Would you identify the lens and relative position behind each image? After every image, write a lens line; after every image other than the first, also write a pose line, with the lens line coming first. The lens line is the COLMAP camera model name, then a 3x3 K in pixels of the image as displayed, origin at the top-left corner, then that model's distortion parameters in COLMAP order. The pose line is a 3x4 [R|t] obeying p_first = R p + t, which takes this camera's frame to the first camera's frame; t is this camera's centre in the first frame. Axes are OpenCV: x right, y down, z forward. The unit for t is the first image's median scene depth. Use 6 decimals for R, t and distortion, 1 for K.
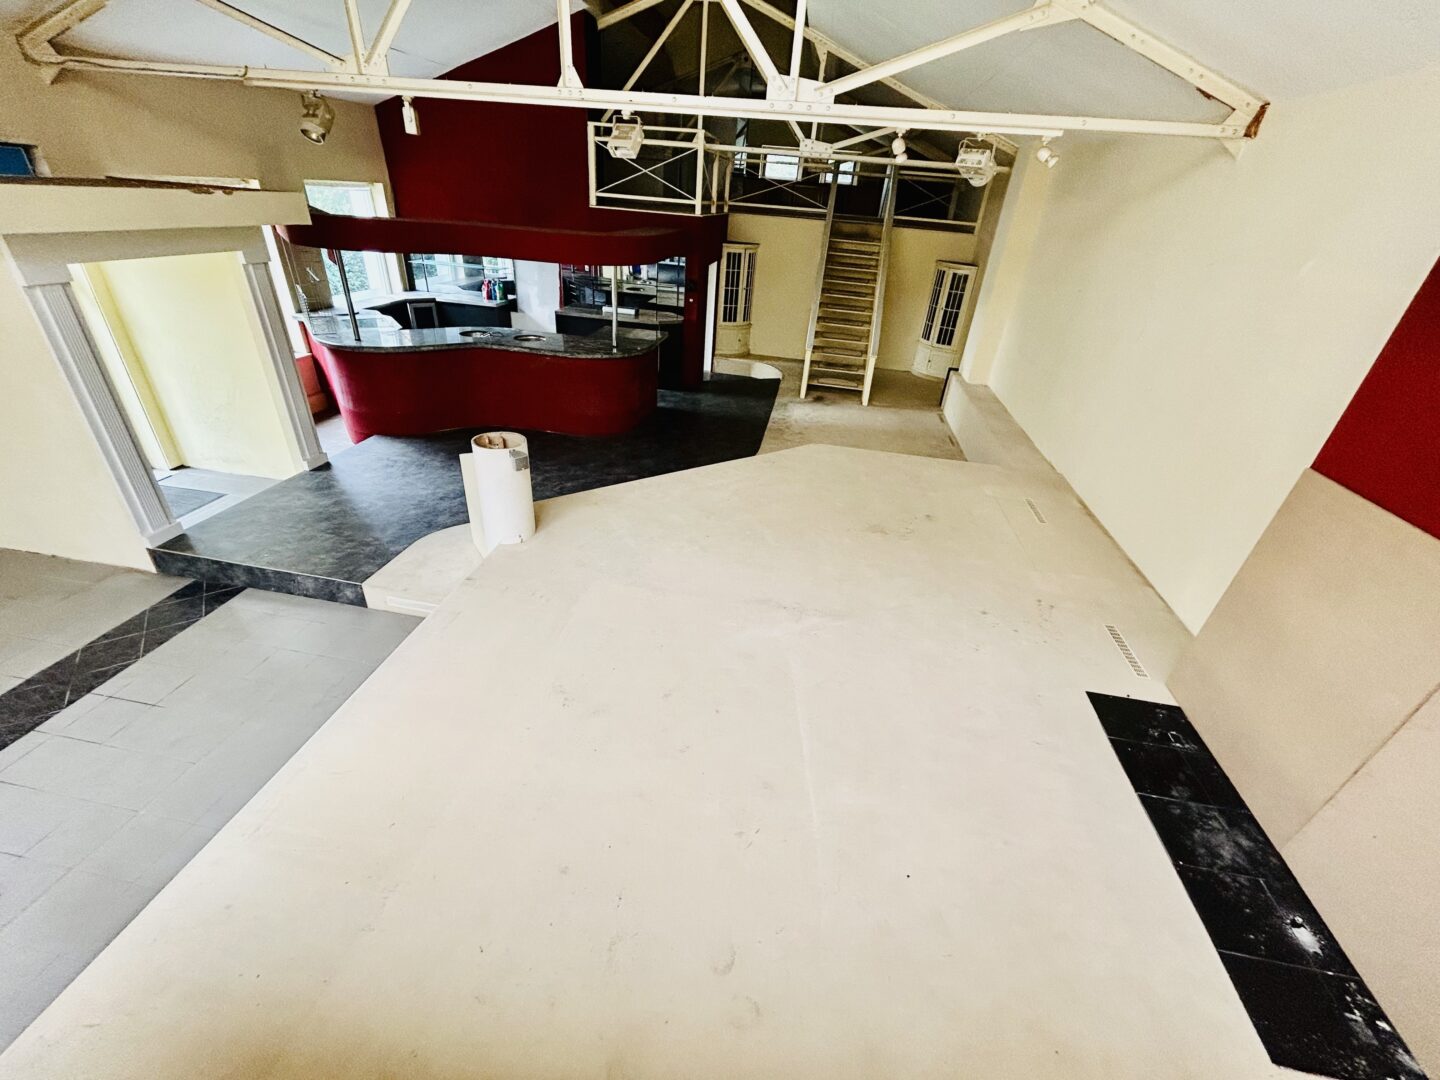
lens RADIAL K [[599.2, 0, 720.0], [0, 599.2, 540.0], [0, 0, 1]] dist [-0.002240, -0.000132]
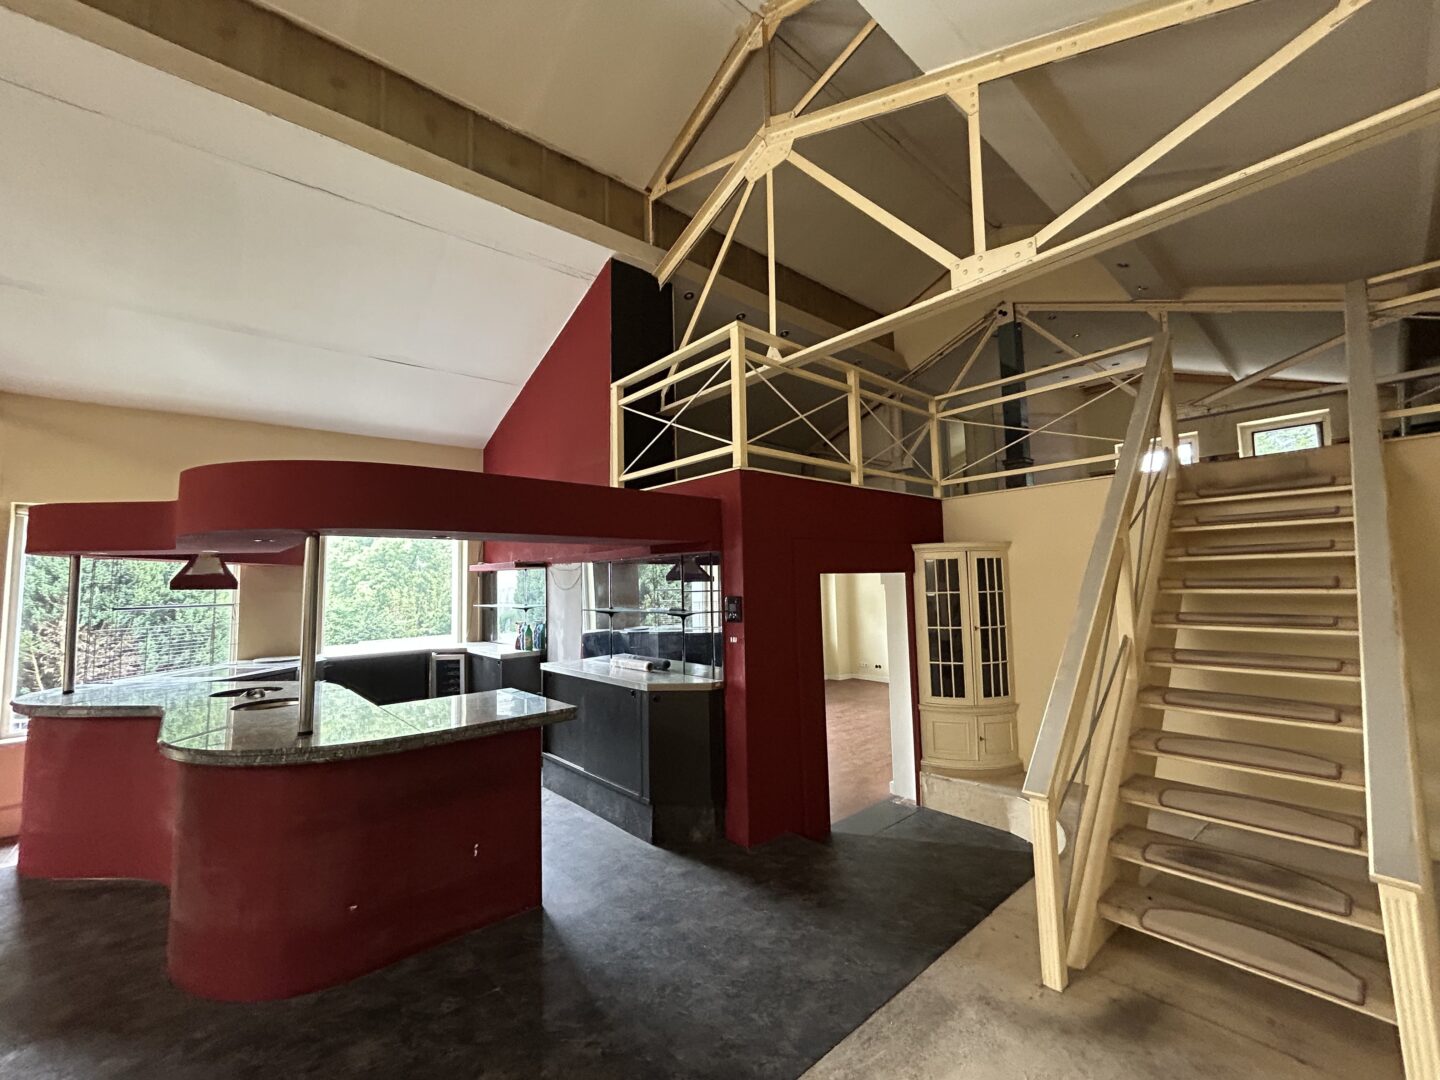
lens RADIAL K [[582.7, 0, 720.0], [0, 582.7, 540.0], [0, 0, 1]] dist [-0.002062, -0.000382]
pose [[0.766568, -0.132856, -0.628269, 0.209978], [-0.254351, 0.835531, -0.487025, -0.239831], [0.589643, 0.533139, 0.606700, 0.665009]]
